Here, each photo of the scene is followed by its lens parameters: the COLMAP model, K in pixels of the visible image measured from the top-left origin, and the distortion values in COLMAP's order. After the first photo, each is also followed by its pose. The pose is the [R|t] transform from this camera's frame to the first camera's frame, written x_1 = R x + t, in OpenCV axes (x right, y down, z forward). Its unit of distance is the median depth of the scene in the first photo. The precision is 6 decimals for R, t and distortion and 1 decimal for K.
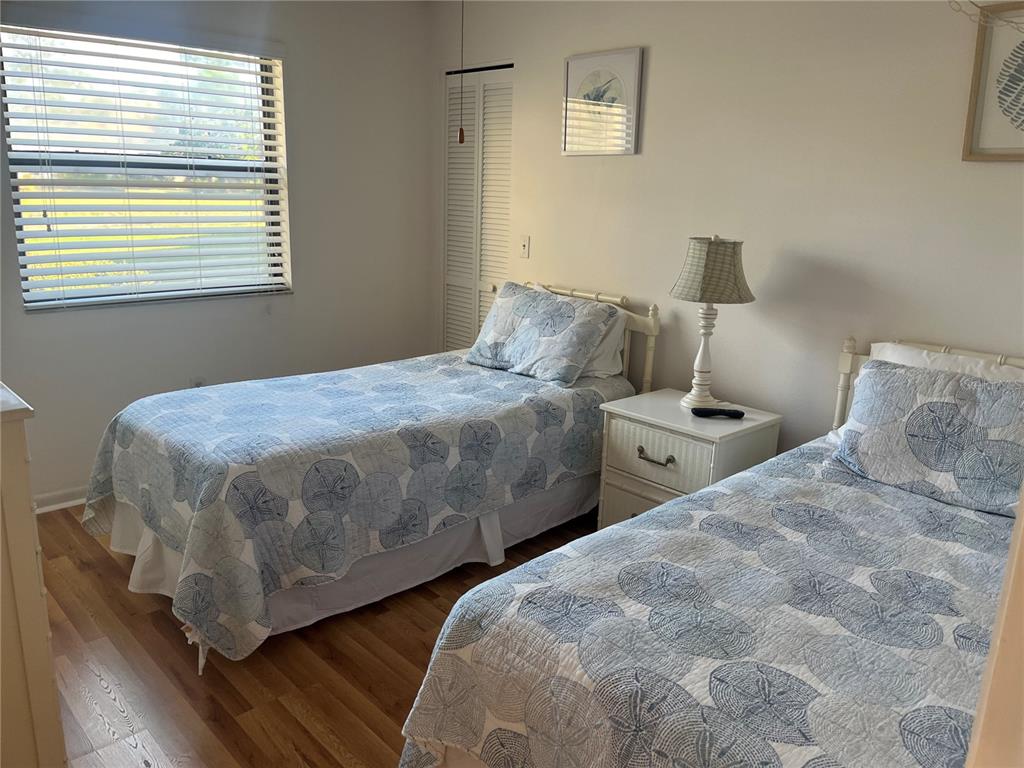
lens RADIAL K [[775.7, 0, 514.5], [0, 775.7, 378.4], [0, 0, 1]] dist [0.054556, -0.078042]
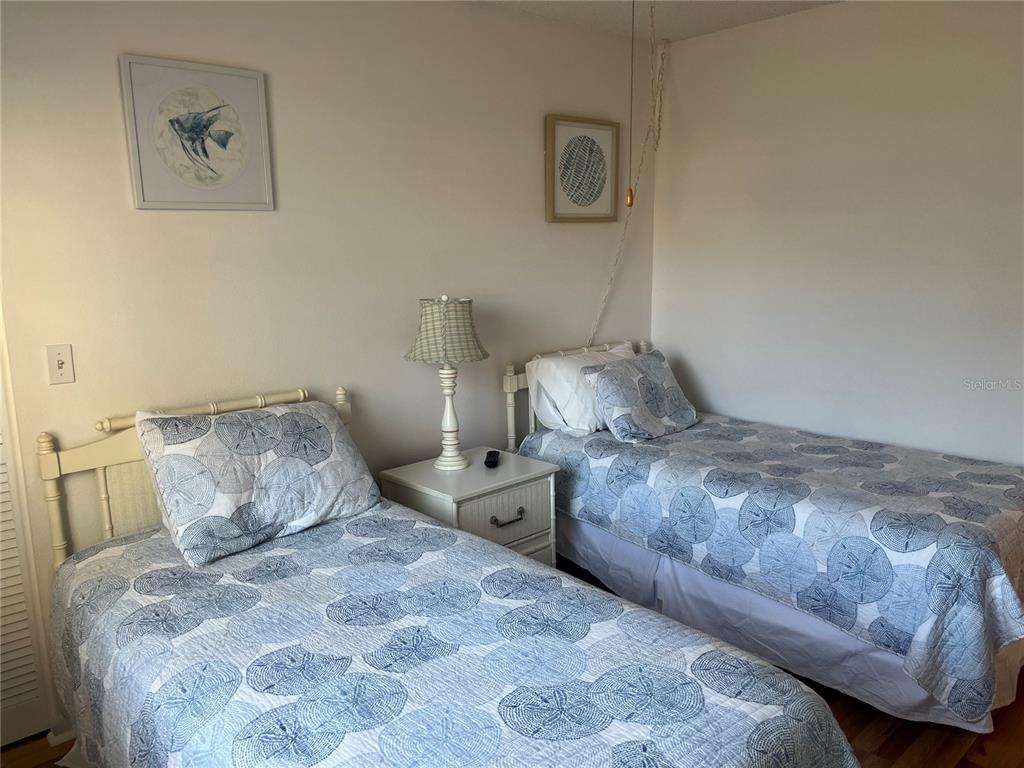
lens RADIAL K [[775.7, 0, 515.9], [0, 775.7, 391.4], [0, 0, 1]] dist [0.054556, -0.078042]
pose [[0.007647, -0.220446, 0.975369, -0.730177], [0.251583, 0.944447, 0.211485, -0.251661], [-0.967805, 0.243770, 0.062683, 0.868220]]
